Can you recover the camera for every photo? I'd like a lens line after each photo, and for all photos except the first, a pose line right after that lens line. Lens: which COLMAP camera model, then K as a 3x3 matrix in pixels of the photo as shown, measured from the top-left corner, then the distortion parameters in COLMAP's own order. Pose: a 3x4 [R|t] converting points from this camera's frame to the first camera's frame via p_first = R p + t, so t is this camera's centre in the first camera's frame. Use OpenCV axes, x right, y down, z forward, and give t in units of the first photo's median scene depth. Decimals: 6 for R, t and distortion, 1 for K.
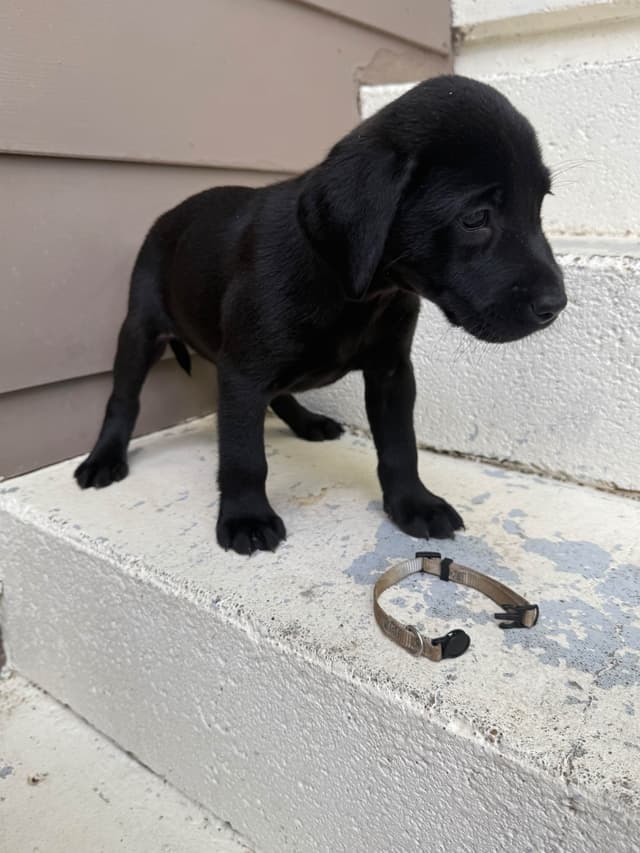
lens RADIAL K [[673.2, 0, 320.0], [0, 673.2, 426.5], [0, 0, 1]] dist [0.165706, -0.260353]
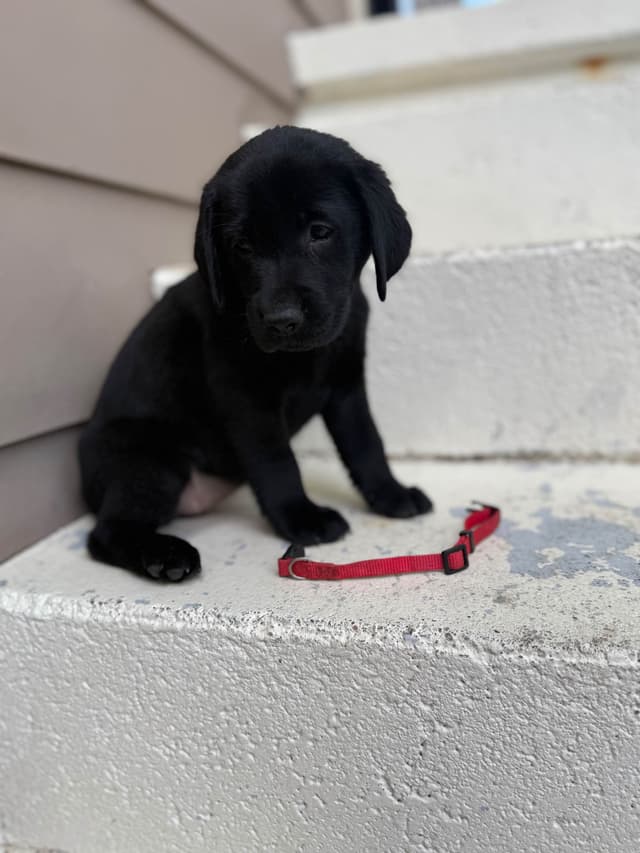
lens RADIAL K [[683.1, 0, 320.0], [0, 683.1, 426.5], [0, 0, 1]] dist [0.096656, -0.206301]
pose [[0.926129, -0.125514, 0.355713, -0.417791], [0.169754, 0.980810, -0.095889, 0.063360], [-0.336852, 0.149189, 0.929663, 0.197416]]
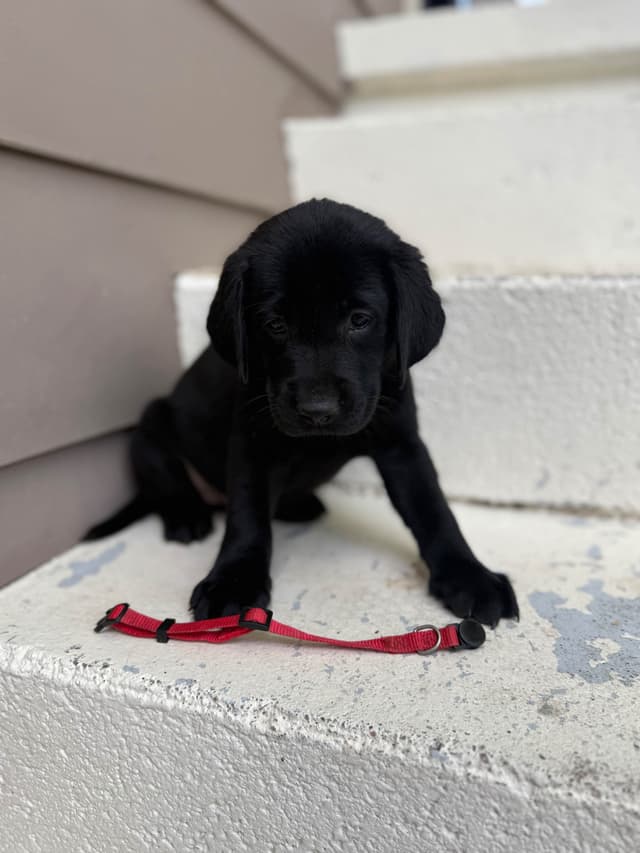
lens RADIAL K [[689.5, 0, 315.0], [0, 689.5, 424.0], [0, 0, 1]] dist [-0.015739, 0.005269]
pose [[0.945466, -0.064043, 0.319363, -0.381650], [0.096964, 0.991367, -0.088256, -0.012133], [-0.310953, 0.114410, 0.943514, 0.290485]]
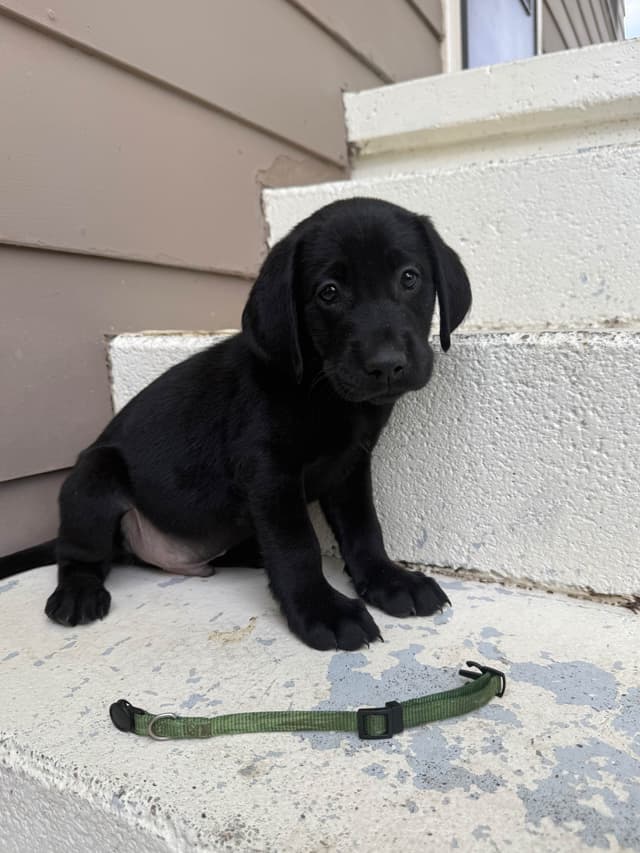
lens RADIAL K [[684.9, 0, 312.9], [0, 684.9, 432.6], [0, 0, 1]] dist [0.004795, -0.012729]
pose [[0.989196, -0.031814, 0.143106, -0.035931], [0.054960, 0.985452, -0.160823, 0.010236], [-0.135908, 0.166950, 0.976553, 0.179602]]
